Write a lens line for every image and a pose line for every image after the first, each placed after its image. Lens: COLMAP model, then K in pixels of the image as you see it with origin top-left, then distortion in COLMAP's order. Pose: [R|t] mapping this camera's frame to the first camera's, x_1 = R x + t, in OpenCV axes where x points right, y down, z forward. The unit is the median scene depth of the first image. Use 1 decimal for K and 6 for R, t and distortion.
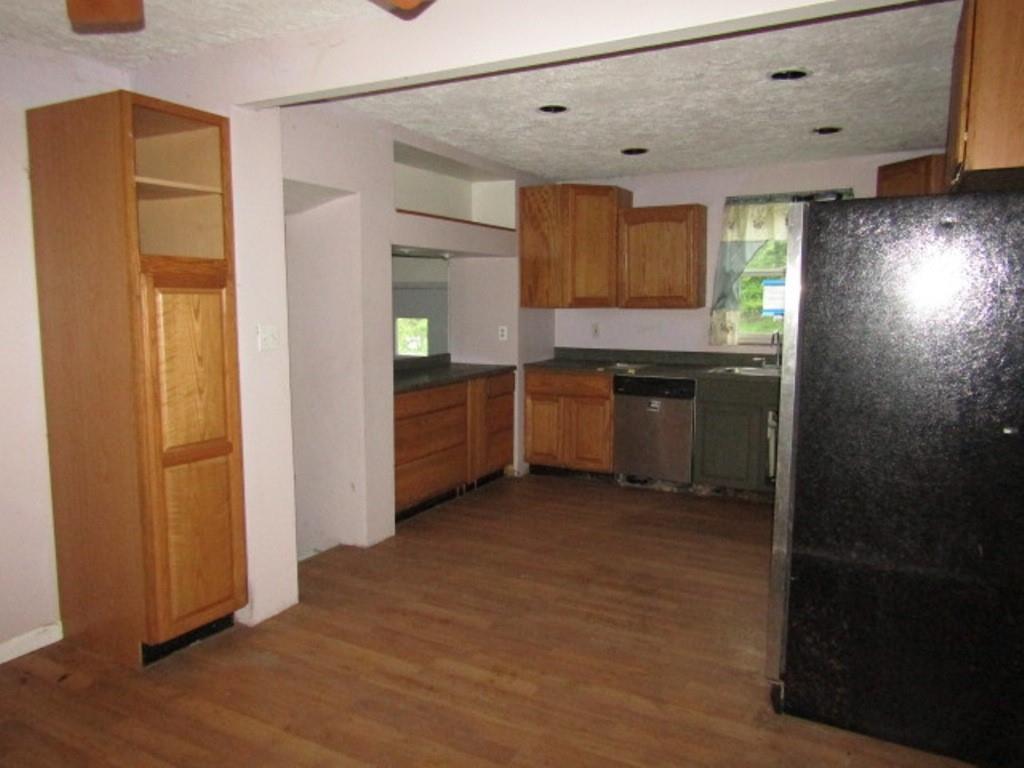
lens RADIAL K [[725.8, 0, 512.0], [0, 725.8, 384.0], [0, 0, 1]] dist [-0.009238, 0.000997]
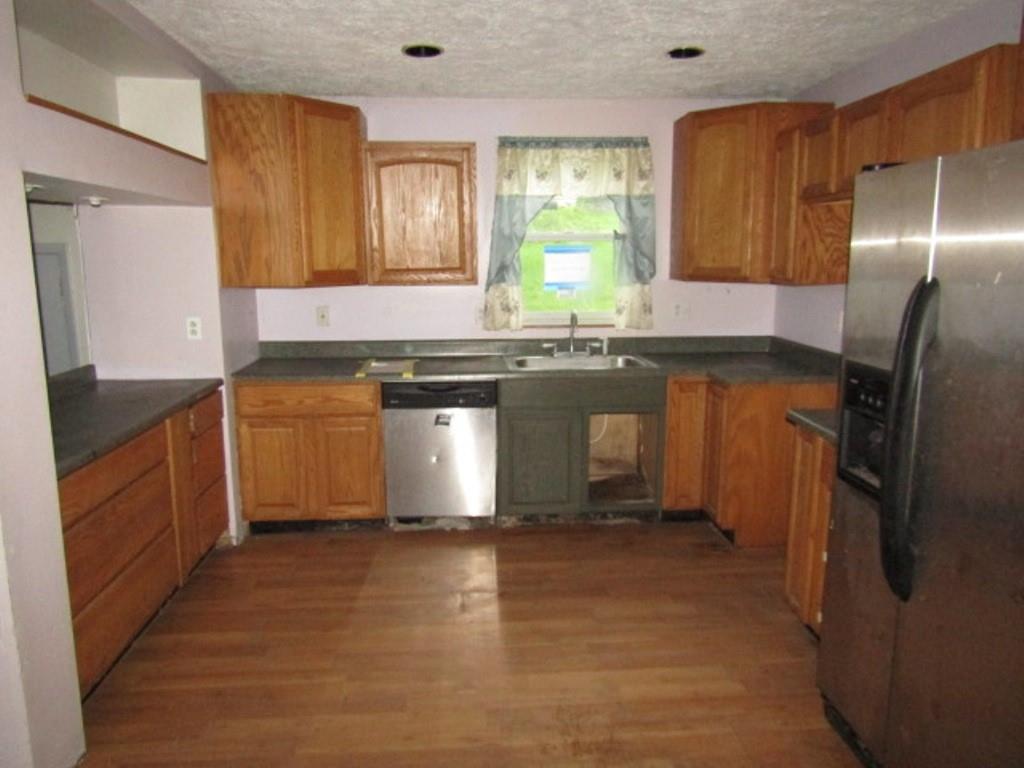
lens RADIAL K [[725.8, 0, 512.0], [0, 725.8, 384.0], [0, 0, 1]] dist [-0.009238, 0.000997]
pose [[0.842199, -0.095026, 0.530727, -0.124490], [0.062669, 0.994927, 0.078692, -0.057084], [-0.535513, -0.033015, 0.843882, 0.337269]]
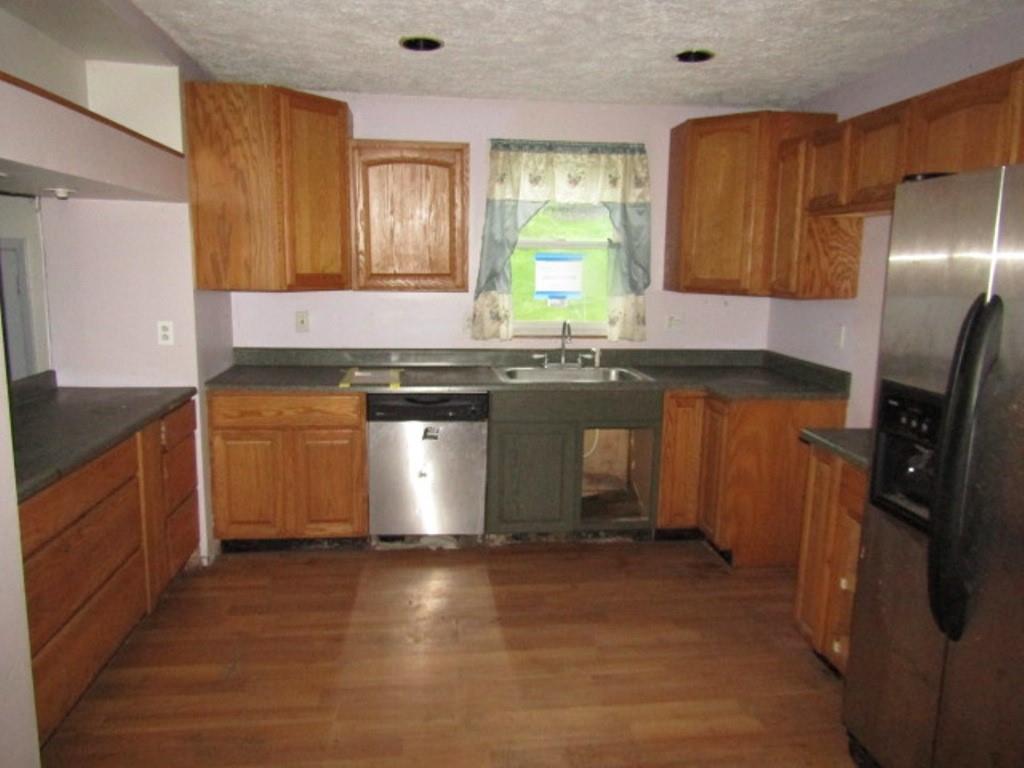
lens RADIAL K [[725.8, 0, 512.0], [0, 725.8, 384.0], [0, 0, 1]] dist [-0.009238, 0.000997]
pose [[0.814775, -0.078907, 0.574383, -0.130393], [0.046056, 0.996373, 0.071548, -0.061067], [-0.577946, -0.031842, 0.815454, 0.379237]]
